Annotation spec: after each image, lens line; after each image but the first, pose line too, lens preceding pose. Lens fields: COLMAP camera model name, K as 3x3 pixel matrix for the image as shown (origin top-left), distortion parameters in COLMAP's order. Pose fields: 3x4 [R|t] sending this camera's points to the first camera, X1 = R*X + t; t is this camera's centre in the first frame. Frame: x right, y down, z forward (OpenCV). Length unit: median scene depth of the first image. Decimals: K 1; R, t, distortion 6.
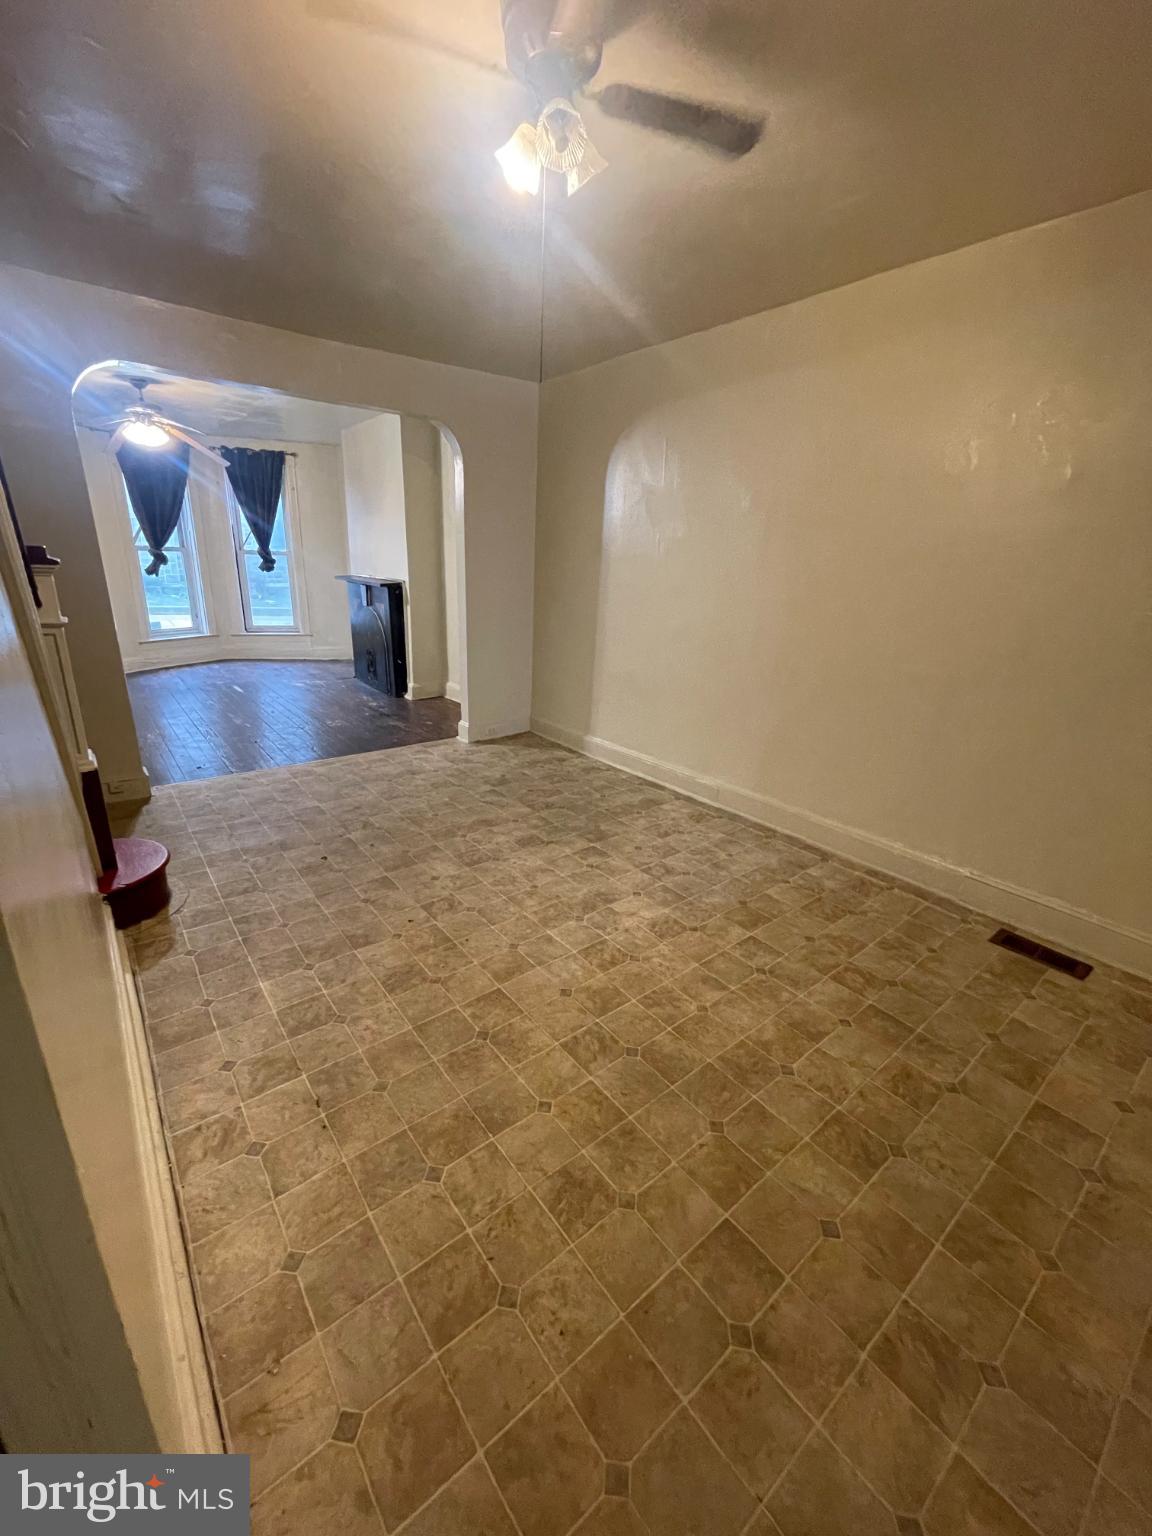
lens RADIAL K [[617.1, 0, 575.1], [0, 617.1, 763.8], [0, 0, 1]] dist [-0.000896, 0.000095]
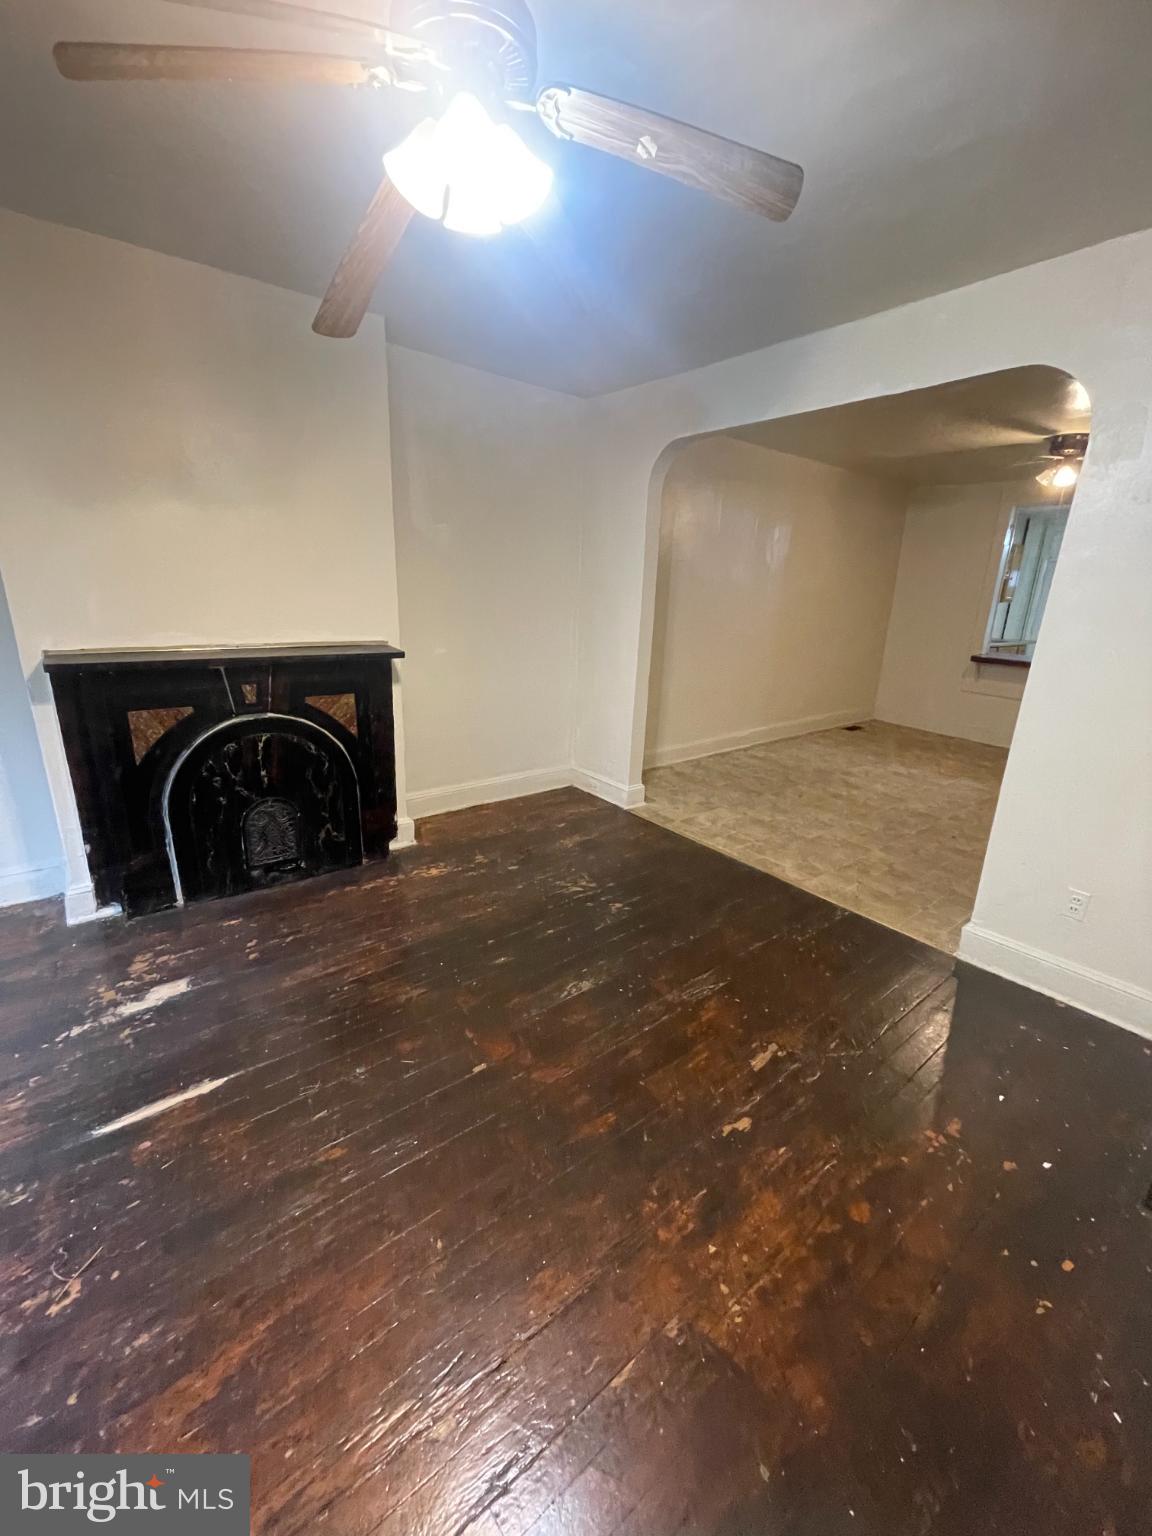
lens RADIAL K [[621.9, 0, 568.0], [0, 621.9, 764.3], [0, 0, 1]] dist [-0.001465, 0.009801]
pose [[0.008129, -0.314976, 0.949065, -1.570403], [0.285236, 0.910396, 0.299699, -0.602397], [-0.958423, 0.268271, 0.097243, 1.564109]]
